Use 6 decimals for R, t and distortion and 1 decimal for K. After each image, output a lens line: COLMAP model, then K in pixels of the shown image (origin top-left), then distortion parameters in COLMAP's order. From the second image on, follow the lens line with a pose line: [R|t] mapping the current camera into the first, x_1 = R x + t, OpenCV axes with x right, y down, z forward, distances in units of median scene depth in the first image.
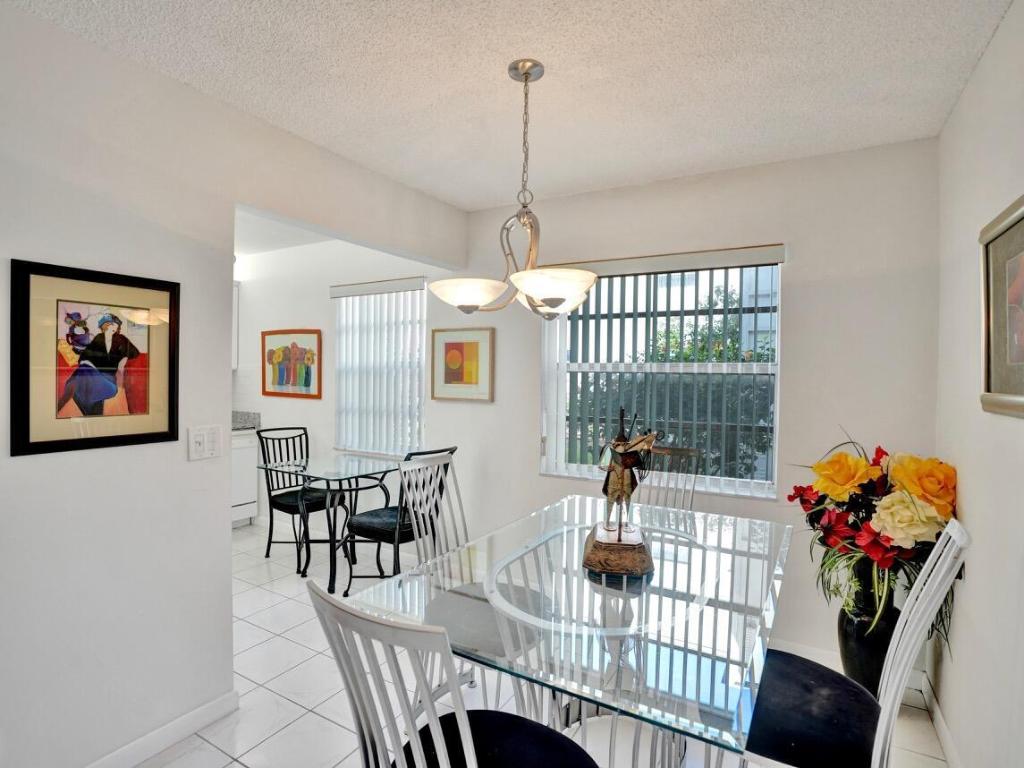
lens RADIAL K [[531.0, 0, 508.3], [0, 531.0, 380.5], [0, 0, 1]] dist [-0.065629, 0.024191]
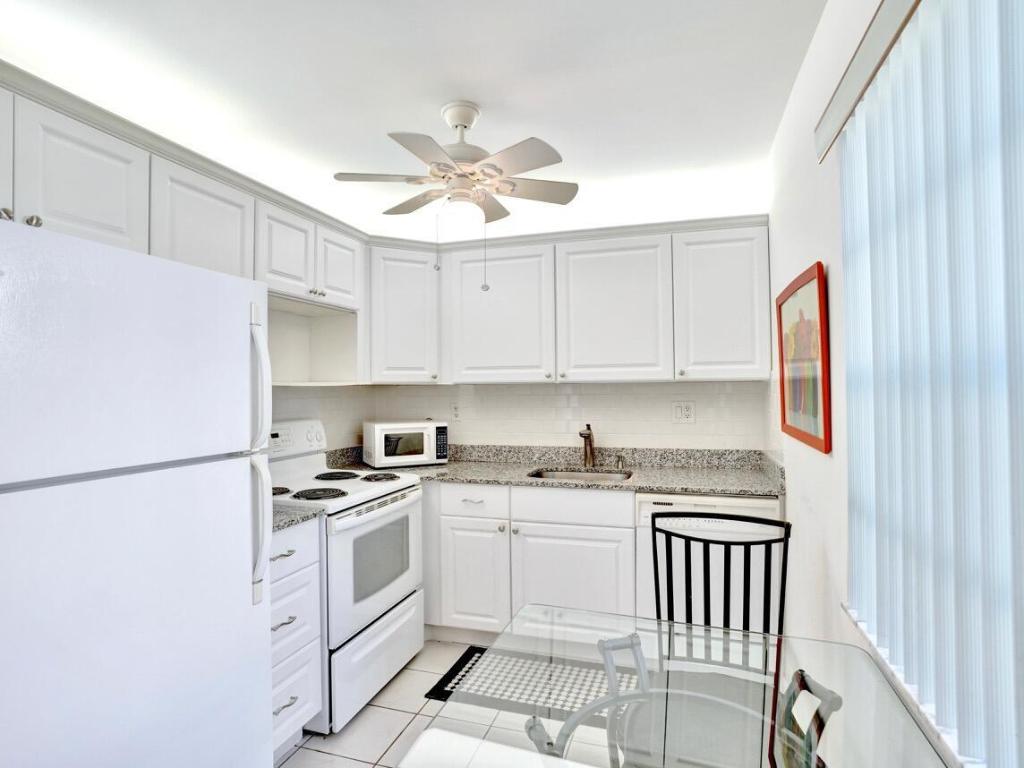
lens RADIAL K [[531.0, 0, 502.1], [0, 531.0, 382.1], [0, 0, 1]] dist [-0.065629, 0.024191]
pose [[0.224487, -0.020732, -0.974257, -0.058092], [-0.003516, 0.999750, -0.022085, -0.005324], [0.974471, 0.008383, 0.224358, 0.682720]]
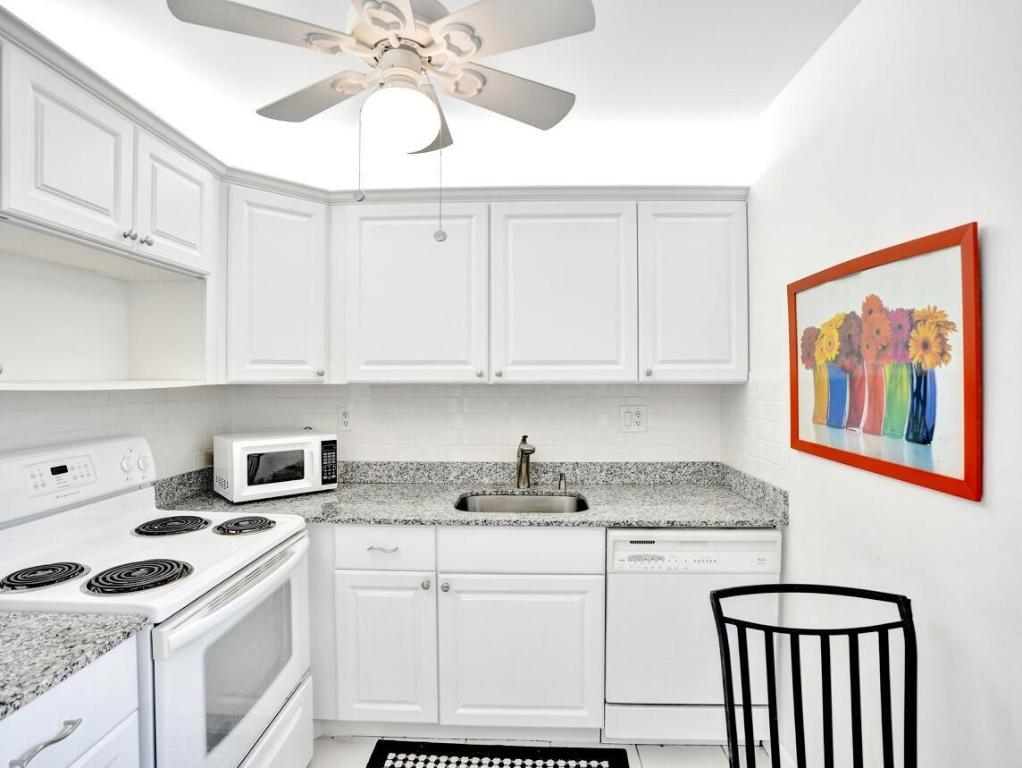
lens RADIAL K [[529.9, 0, 508.8], [0, 529.9, 381.2], [0, 0, 1]] dist [-0.065629, 0.024191]
pose [[0.476179, -0.005322, -0.879332, -0.243350], [-0.006863, 0.999929, -0.009768, -0.017442], [0.879321, 0.010686, 0.476109, 0.669889]]
